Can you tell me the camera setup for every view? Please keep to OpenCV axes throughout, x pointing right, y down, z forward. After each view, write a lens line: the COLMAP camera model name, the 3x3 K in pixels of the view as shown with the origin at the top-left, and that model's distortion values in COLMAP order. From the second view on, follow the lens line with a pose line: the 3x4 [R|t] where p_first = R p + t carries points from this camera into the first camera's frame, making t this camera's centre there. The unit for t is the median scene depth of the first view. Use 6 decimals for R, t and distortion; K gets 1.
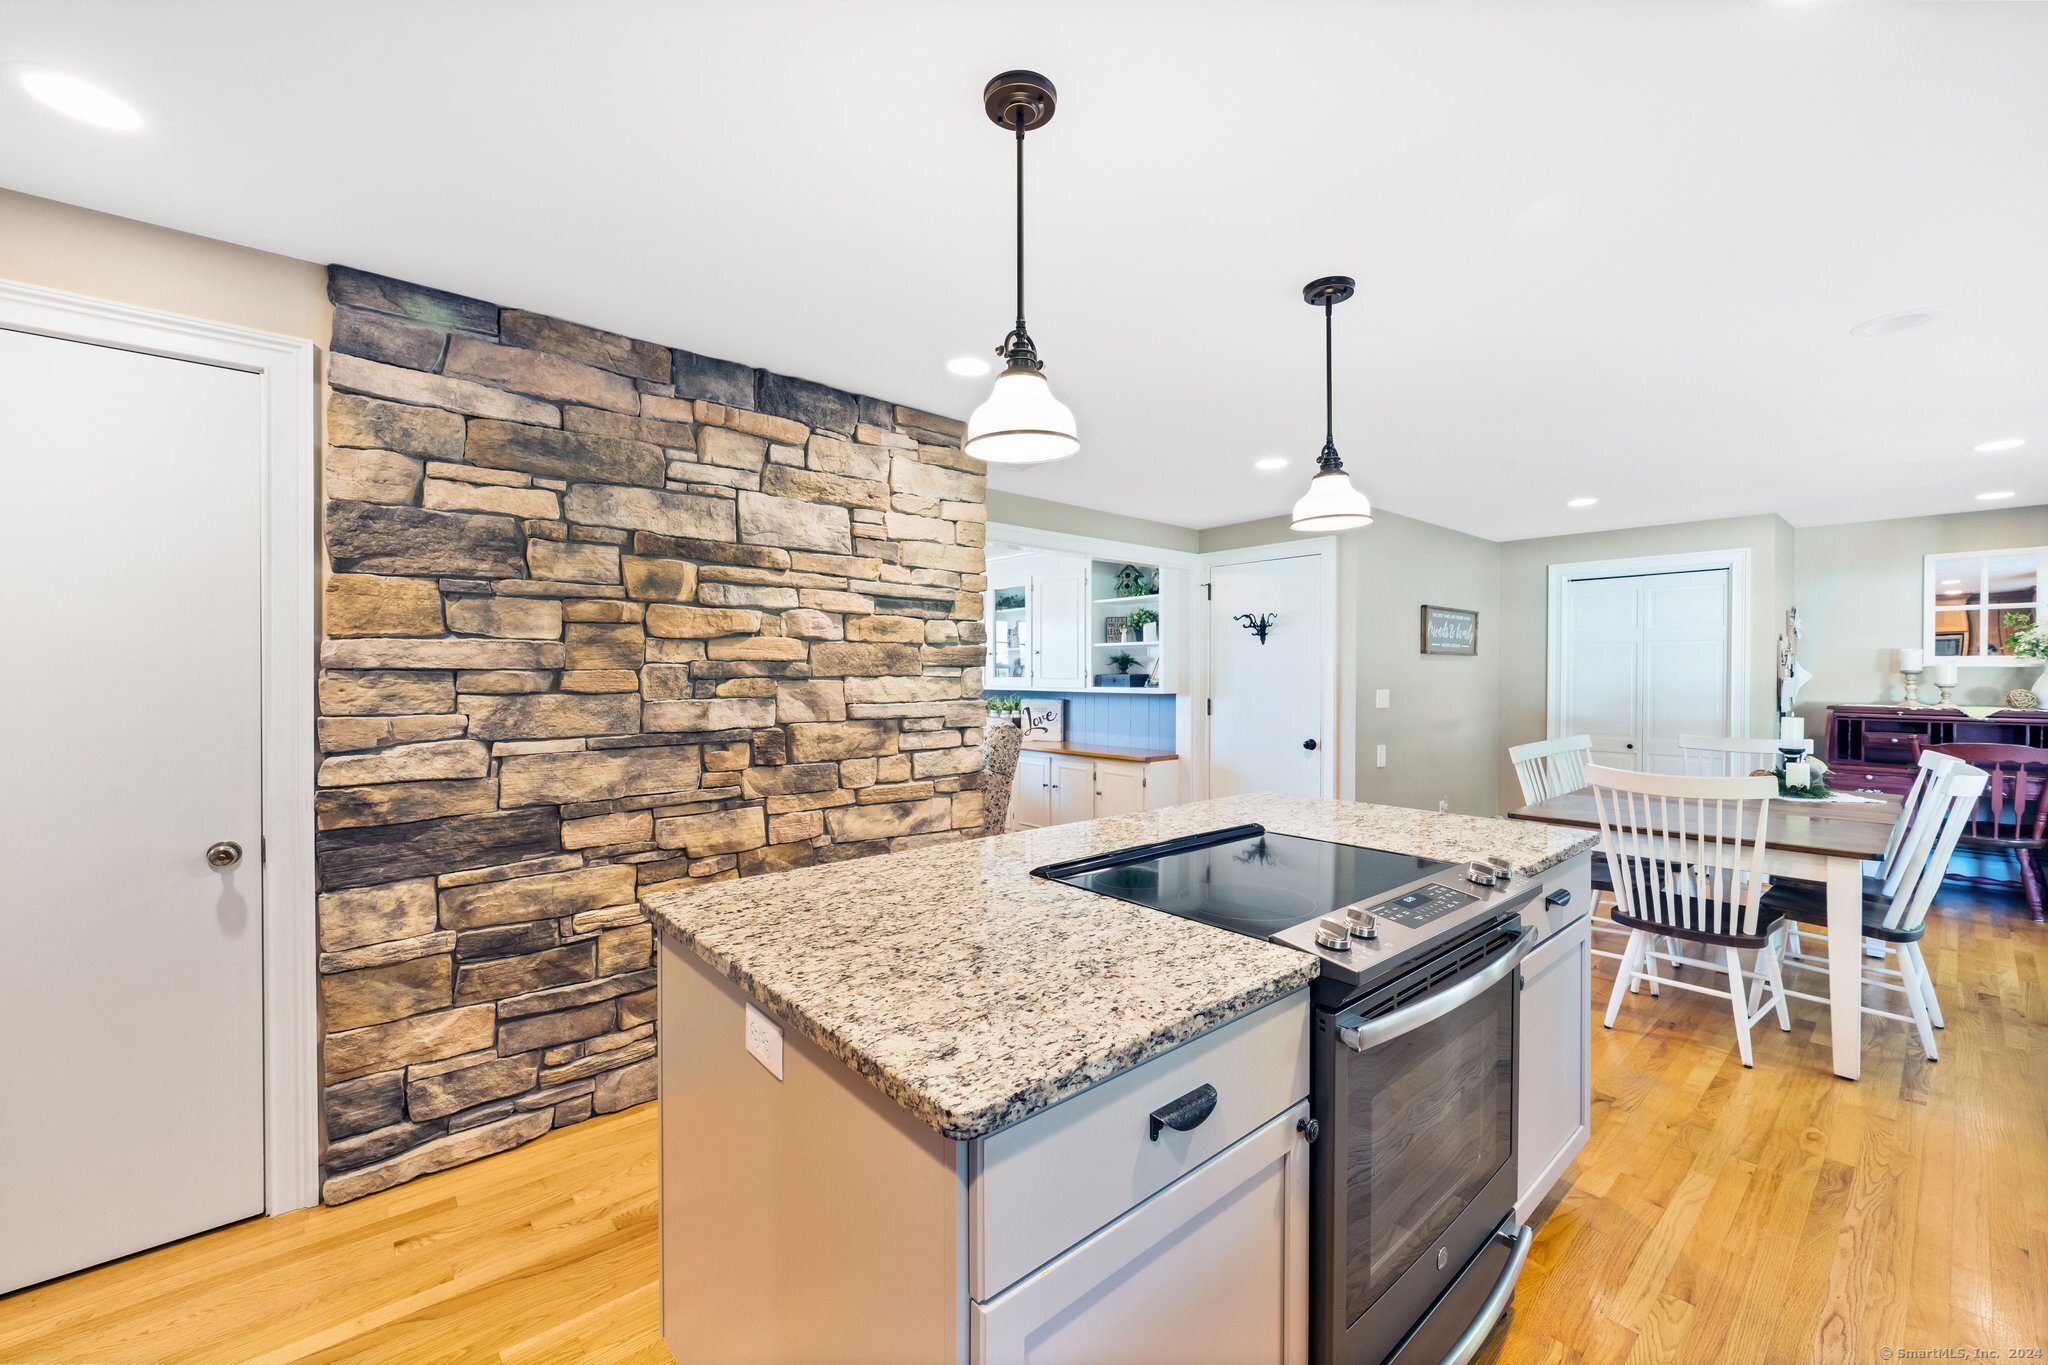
lens RADIAL K [[799.9, 0, 1030.5], [0, 799.9, 679.2], [0, 0, 1]] dist [-0.000476, -0.000110]
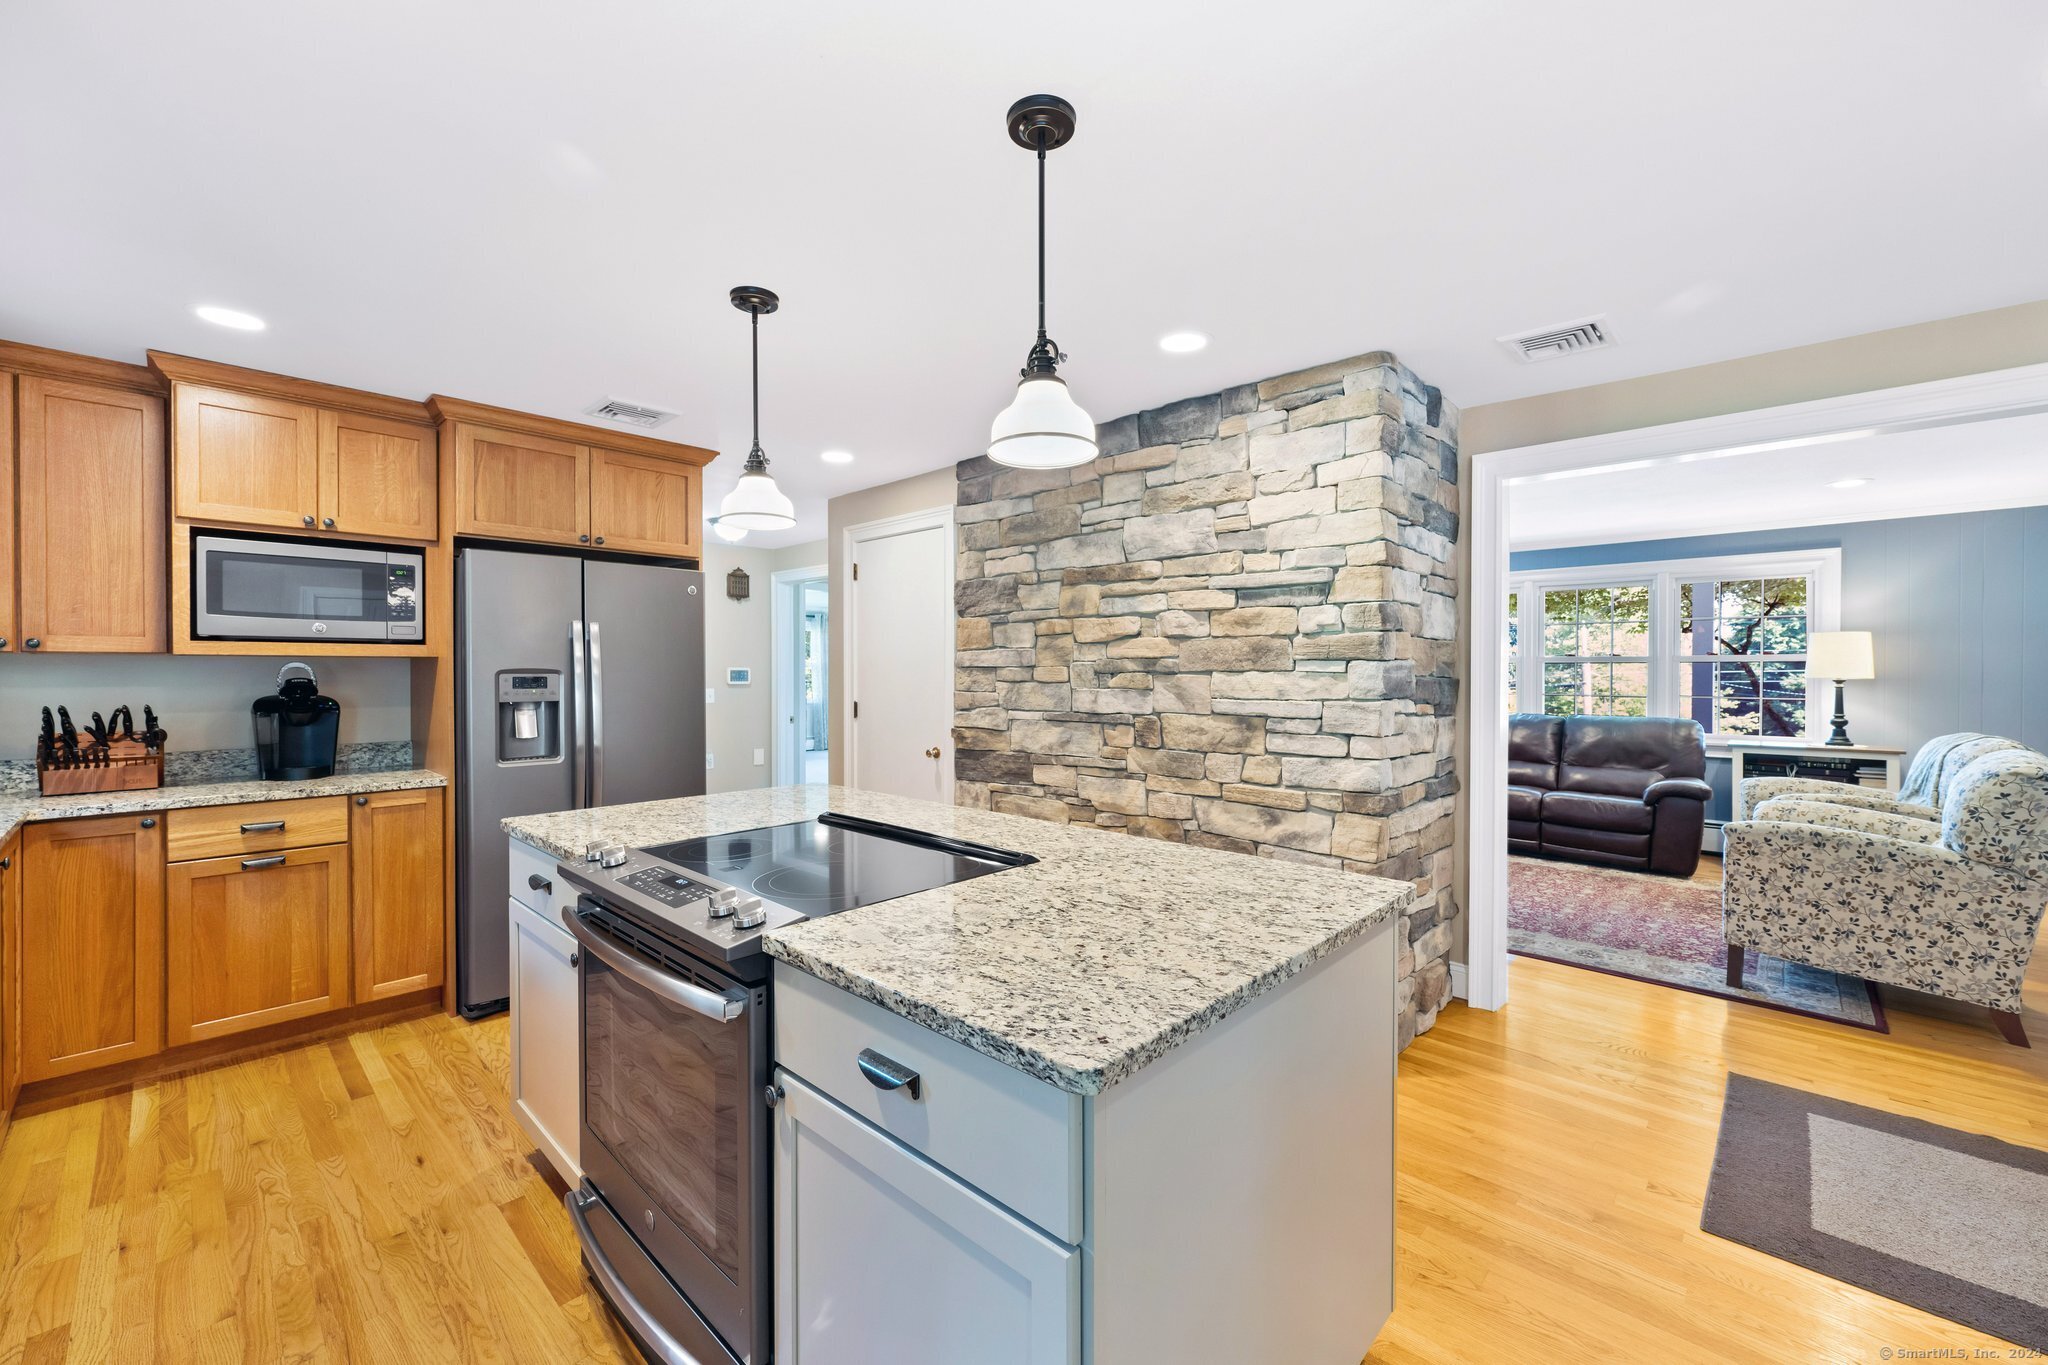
lens RADIAL K [[799.9, 0, 1030.5], [0, 799.9, 679.2], [0, 0, 1]] dist [-0.000476, -0.000110]
pose [[0.109741, 0.011543, -0.993893, 0.839785], [-0.004496, 0.999928, 0.011116, -0.004375], [0.993950, 0.003249, 0.109785, 0.720698]]
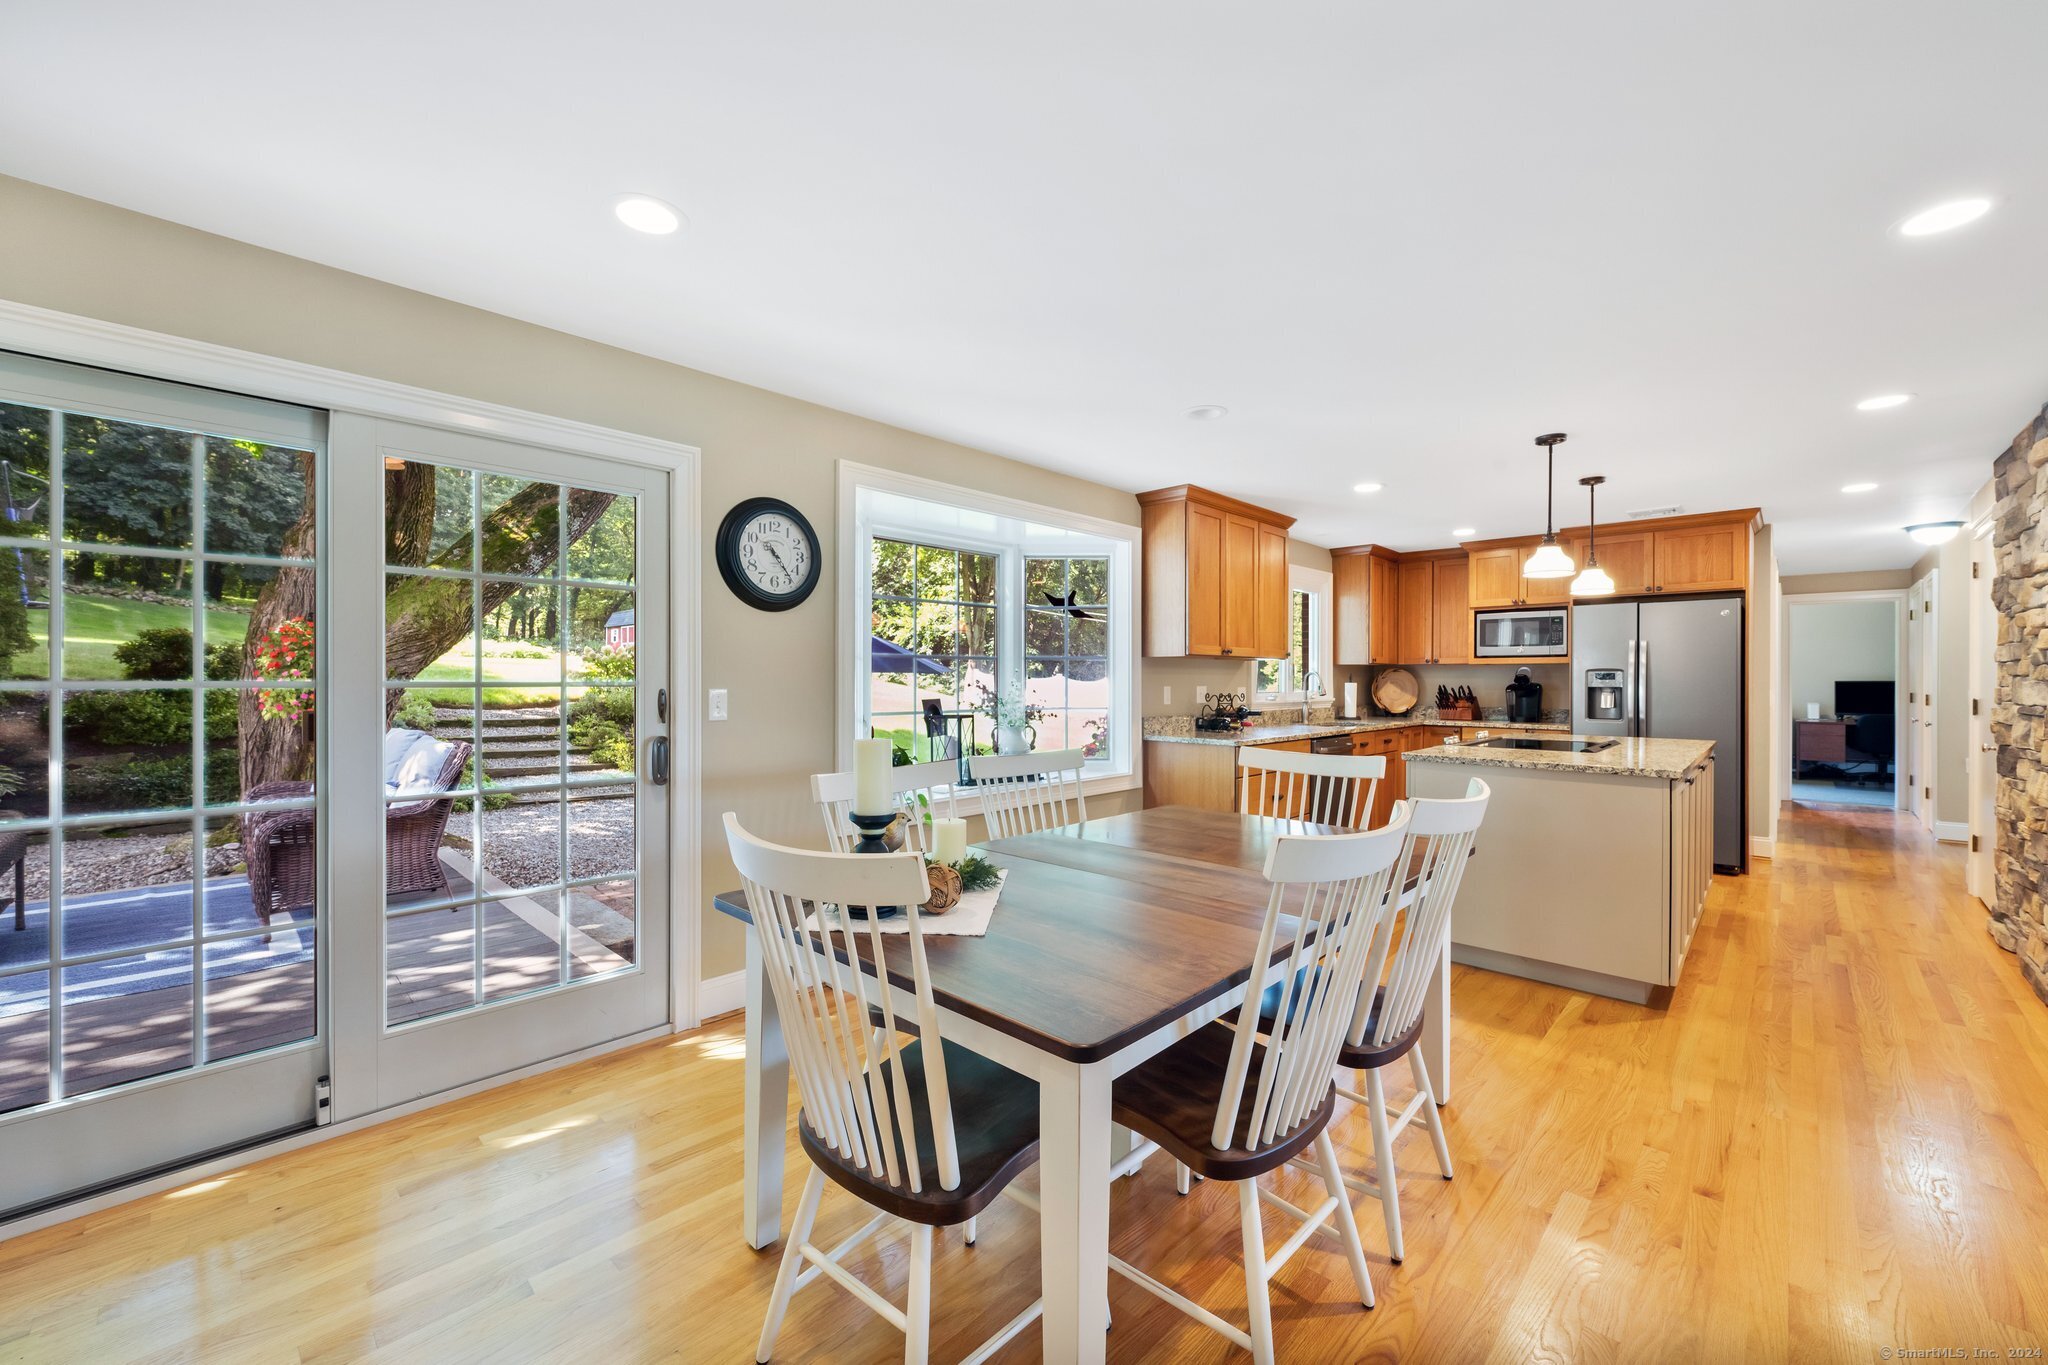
lens RADIAL K [[799.9, 0, 1030.5], [0, 799.9, 679.2], [0, 0, 1]] dist [-0.000476, -0.000110]
pose [[-0.995001, -0.001932, -0.099850, 1.293165], [-0.002363, 0.999988, 0.004199, 0.018792], [0.099841, 0.004414, -0.994994, 2.033091]]
